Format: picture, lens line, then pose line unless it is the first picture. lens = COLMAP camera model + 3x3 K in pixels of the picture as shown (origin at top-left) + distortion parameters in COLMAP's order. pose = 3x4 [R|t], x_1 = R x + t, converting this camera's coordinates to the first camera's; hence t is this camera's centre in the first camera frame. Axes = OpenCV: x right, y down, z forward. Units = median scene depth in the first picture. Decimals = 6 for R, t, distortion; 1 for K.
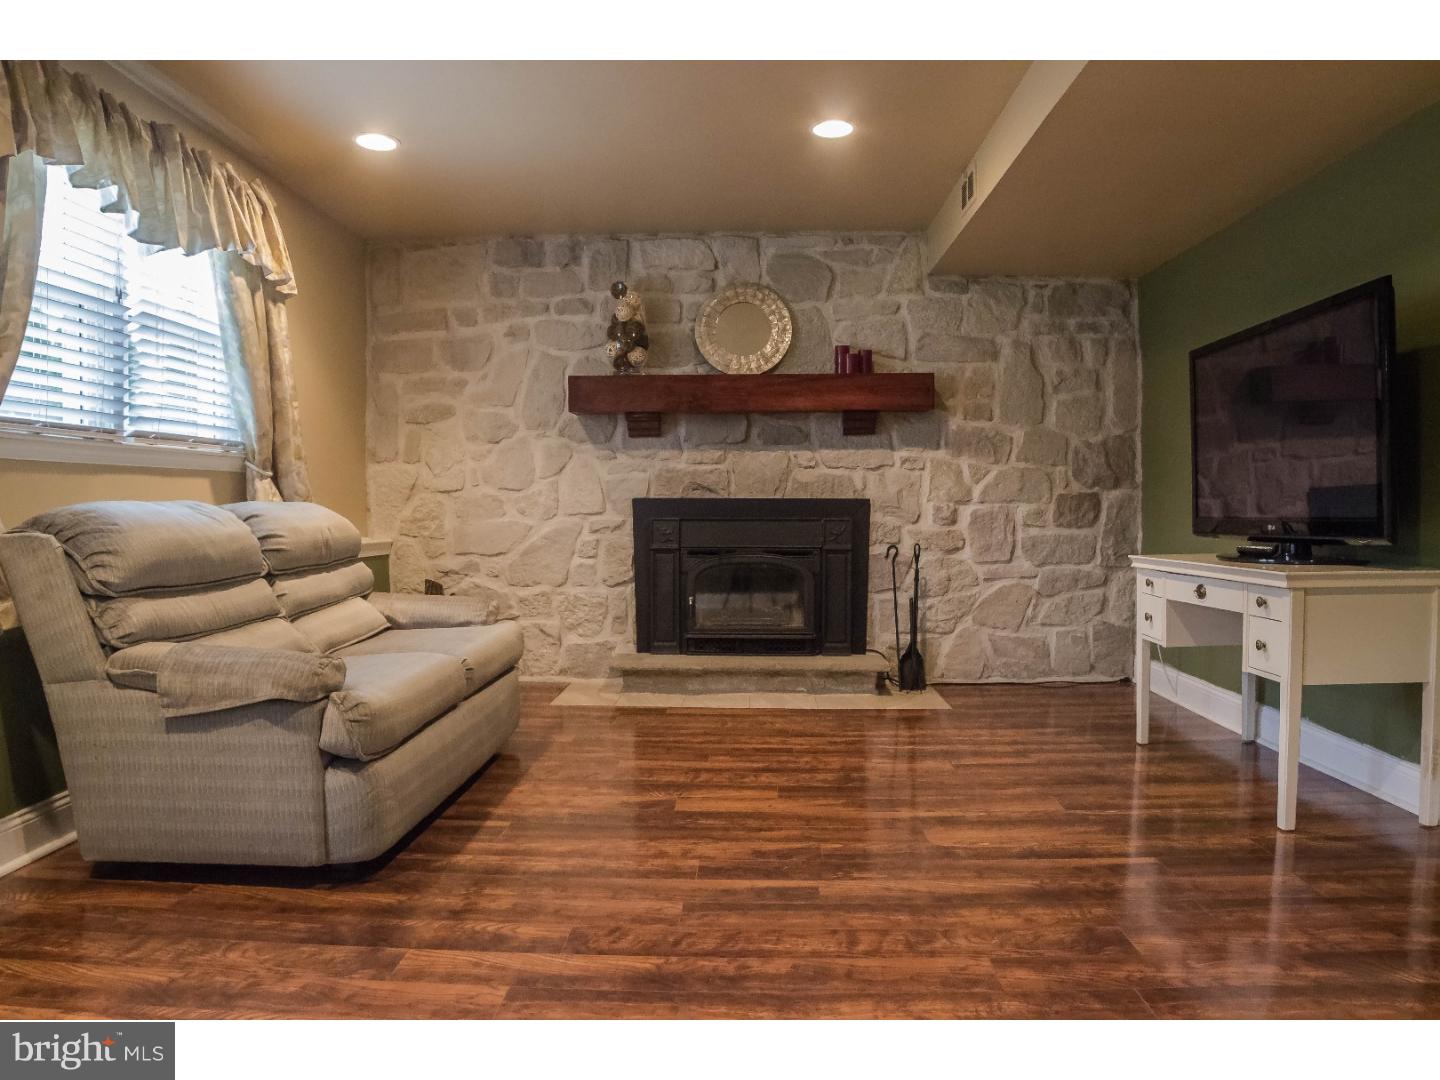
lens RADIAL K [[939.8, 0, 682.2], [0, 939.8, 550.3], [0, 0, 1]] dist [-0.104984, 0.047607]
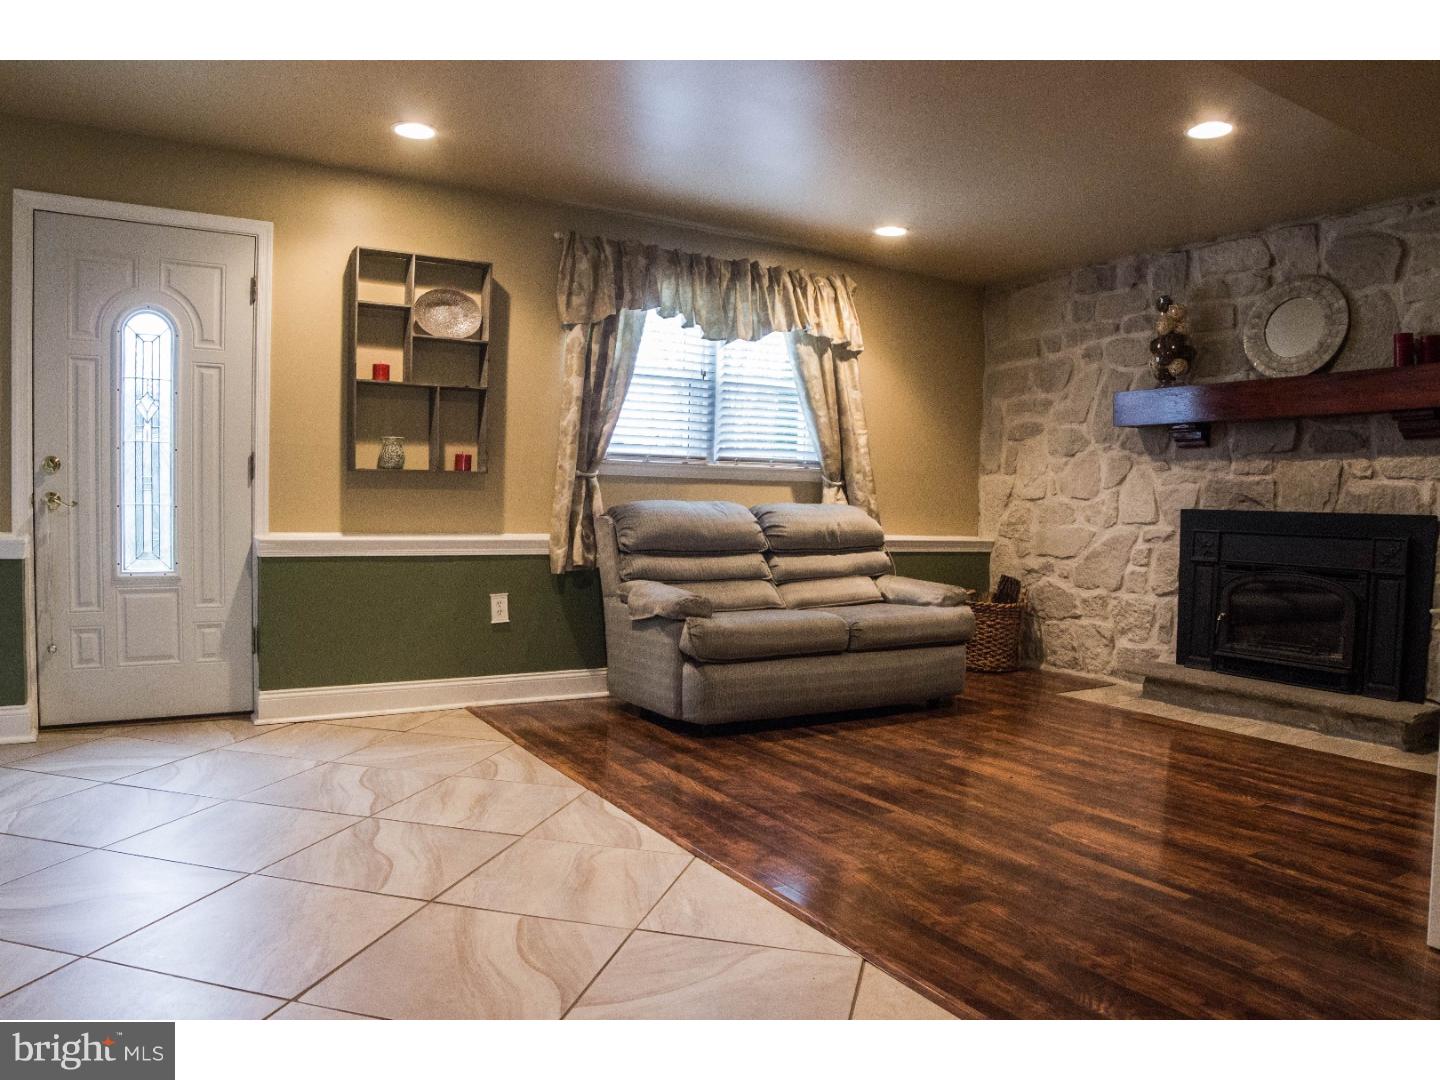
lens RADIAL K [[939.8, 0, 682.2], [0, 939.8, 550.3], [0, 0, 1]] dist [-0.104984, 0.047607]
pose [[0.567757, 0.055582, -0.821317, 0.452821], [-0.061825, 0.997779, 0.024786, -0.003097], [0.820871, 0.036706, 0.569933, 0.010710]]
